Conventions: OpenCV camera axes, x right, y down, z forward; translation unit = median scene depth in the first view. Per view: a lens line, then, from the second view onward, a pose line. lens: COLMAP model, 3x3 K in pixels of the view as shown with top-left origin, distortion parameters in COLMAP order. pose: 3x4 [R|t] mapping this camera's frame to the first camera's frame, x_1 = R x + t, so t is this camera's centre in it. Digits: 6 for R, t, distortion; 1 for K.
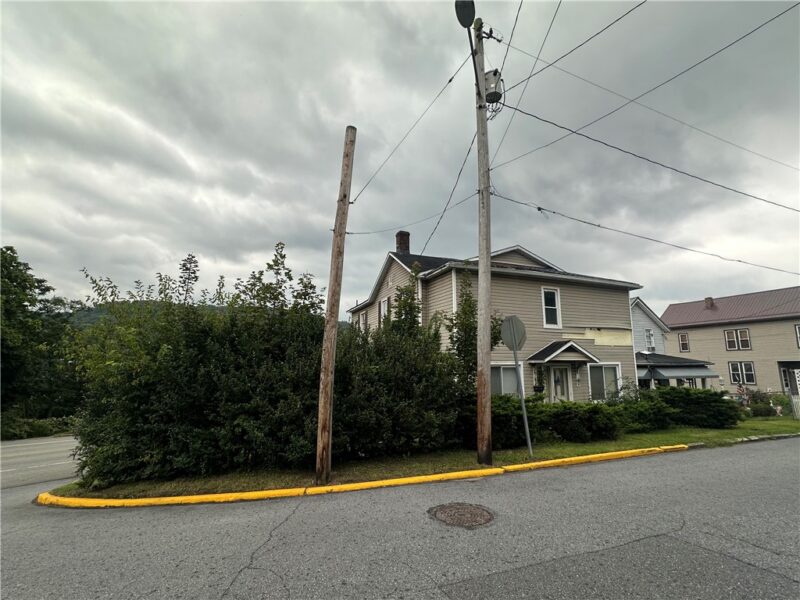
lens RADIAL K [[376.8, 0, 392.2], [0, 376.8, 296.2], [0, 0, 1]] dist [-0.024784, 0.002353]
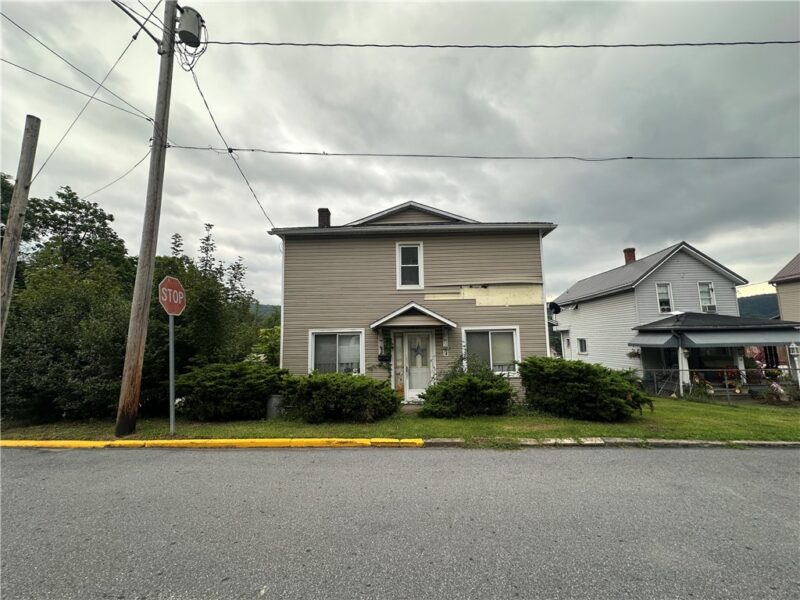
lens RADIAL K [[320.9, 0, 399.4], [0, 320.9, 297.6], [0, 0, 1]] dist [-0.004378, -0.000486]
pose [[0.921457, -0.067933, -0.382494, 0.678536], [0.089089, 0.995304, 0.037853, 0.073353], [0.378126, -0.068956, 0.923182, 0.300530]]
